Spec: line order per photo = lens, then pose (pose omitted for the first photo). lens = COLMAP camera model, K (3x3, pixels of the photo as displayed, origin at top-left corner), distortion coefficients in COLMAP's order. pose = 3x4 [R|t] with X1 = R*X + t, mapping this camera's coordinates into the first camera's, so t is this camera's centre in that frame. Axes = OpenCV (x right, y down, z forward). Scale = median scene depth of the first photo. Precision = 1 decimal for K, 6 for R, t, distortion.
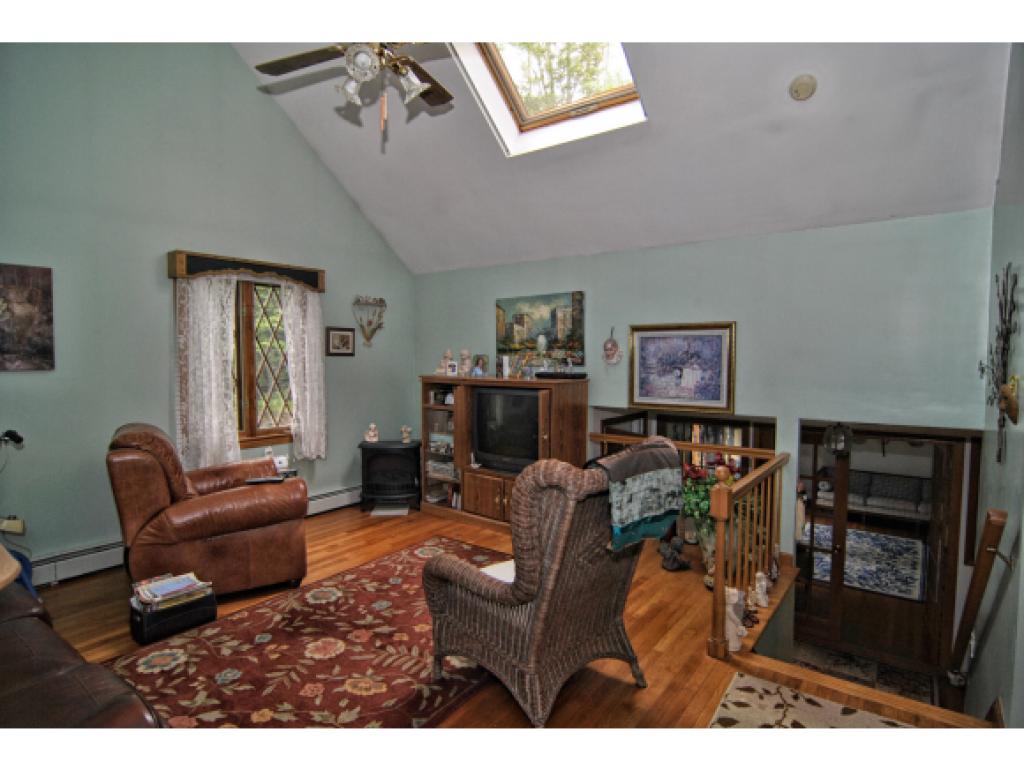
lens RADIAL K [[566.7, 0, 512.0], [0, 566.7, 384.5], [0, 0, 1]] dist [-0.003246, -0.001253]
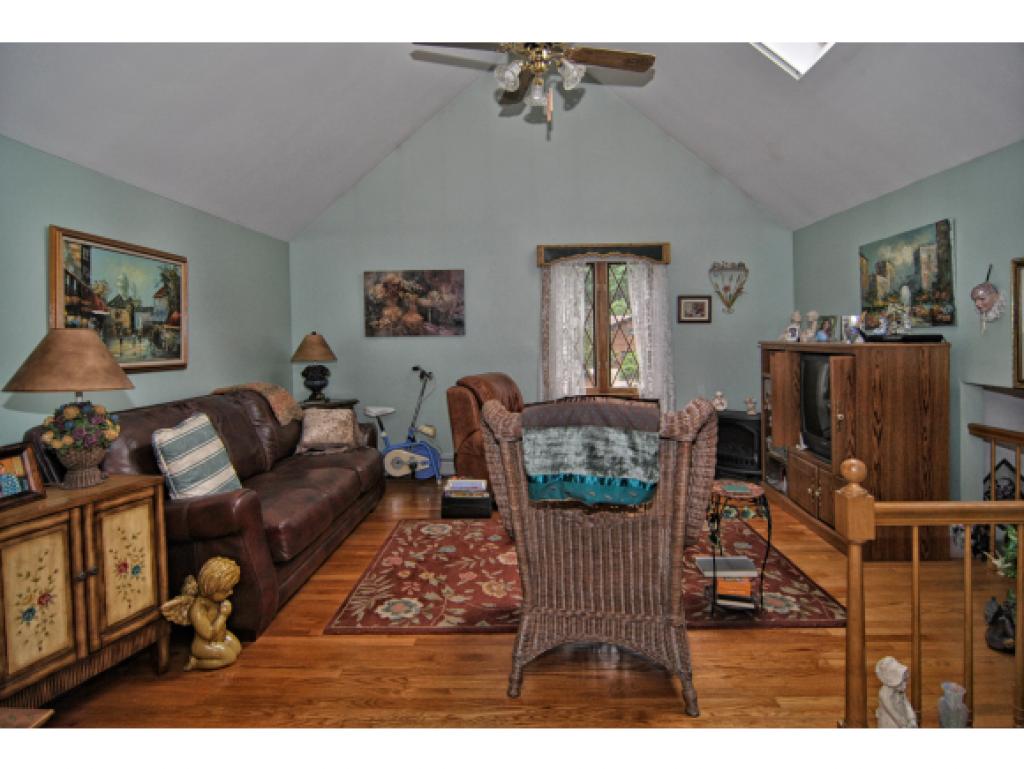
lens RADIAL K [[565.7, 0, 514.0], [0, 565.7, 335.1], [0, 0, 1]] dist [0.001246, 0.000497]
pose [[0.578071, -0.014484, -0.815858, 0.373946], [-0.026355, 0.998989, -0.036408, 0.018592], [0.815561, 0.042548, 0.577105, 0.158015]]
